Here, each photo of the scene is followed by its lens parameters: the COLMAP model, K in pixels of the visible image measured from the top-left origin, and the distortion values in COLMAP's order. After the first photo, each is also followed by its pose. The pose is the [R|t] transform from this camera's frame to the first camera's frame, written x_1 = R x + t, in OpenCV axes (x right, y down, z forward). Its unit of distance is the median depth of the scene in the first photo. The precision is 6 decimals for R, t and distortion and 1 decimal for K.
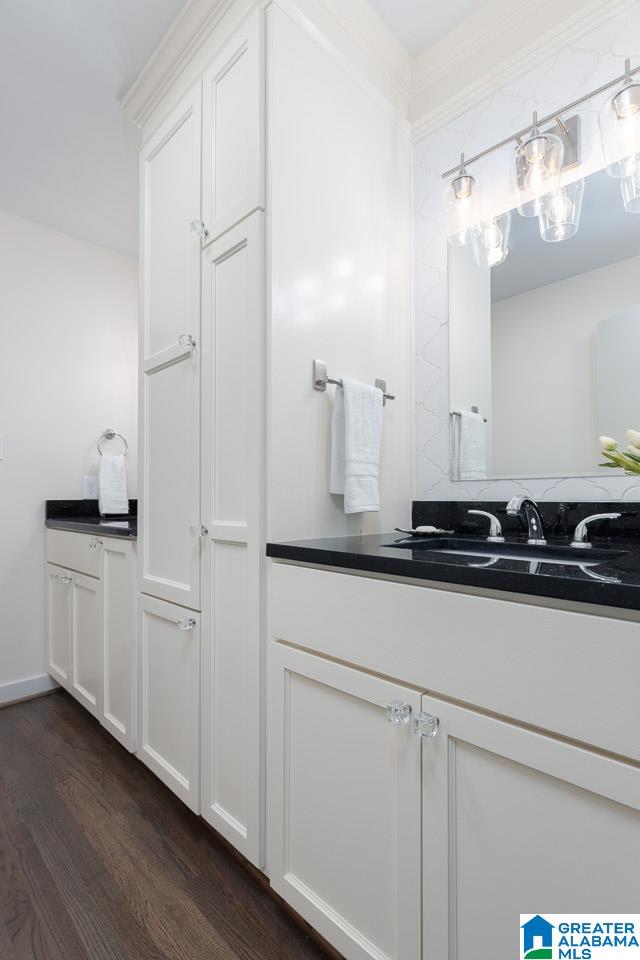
lens RADIAL K [[451.0, 0, 319.4], [0, 451.0, 493.3], [0, 0, 1]] dist [-0.000924, -0.000330]
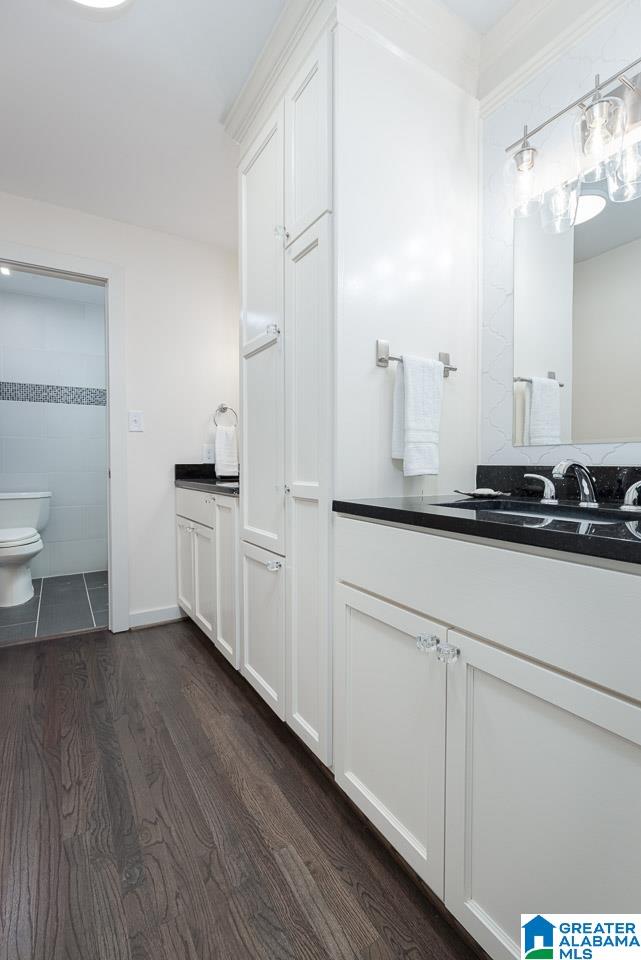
lens RADIAL K [[437.6, 0, 321.5], [0, 437.6, 476.3], [0, 0, 1]] dist [-0.000766, -0.000008]
pose [[0.971821, 0.008396, -0.235570, 0.105265], [0.001205, 0.999175, 0.040582, 0.000757], [0.235717, -0.039722, 0.971010, -0.103612]]
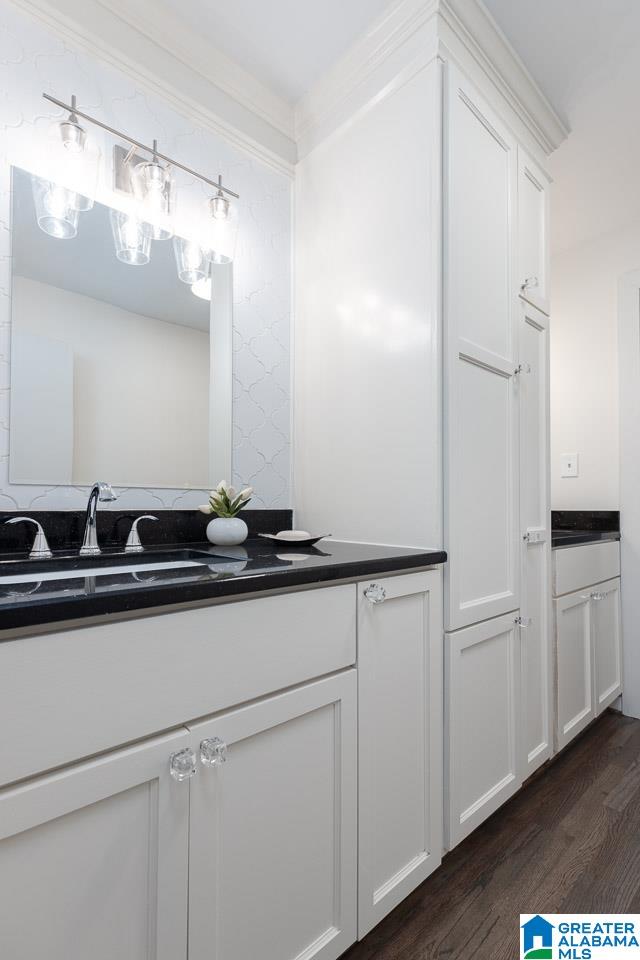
lens RADIAL K [[447.3, 0, 320.6], [0, 447.3, 498.5], [0, 0, 1]] dist [0.000202, 0.005577]
pose [[0.059169, 0.015505, 0.998128, -1.455092], [-0.008423, 0.999852, -0.015032, 0.010081], [-0.998212, -0.007518, 0.059291, 1.457318]]
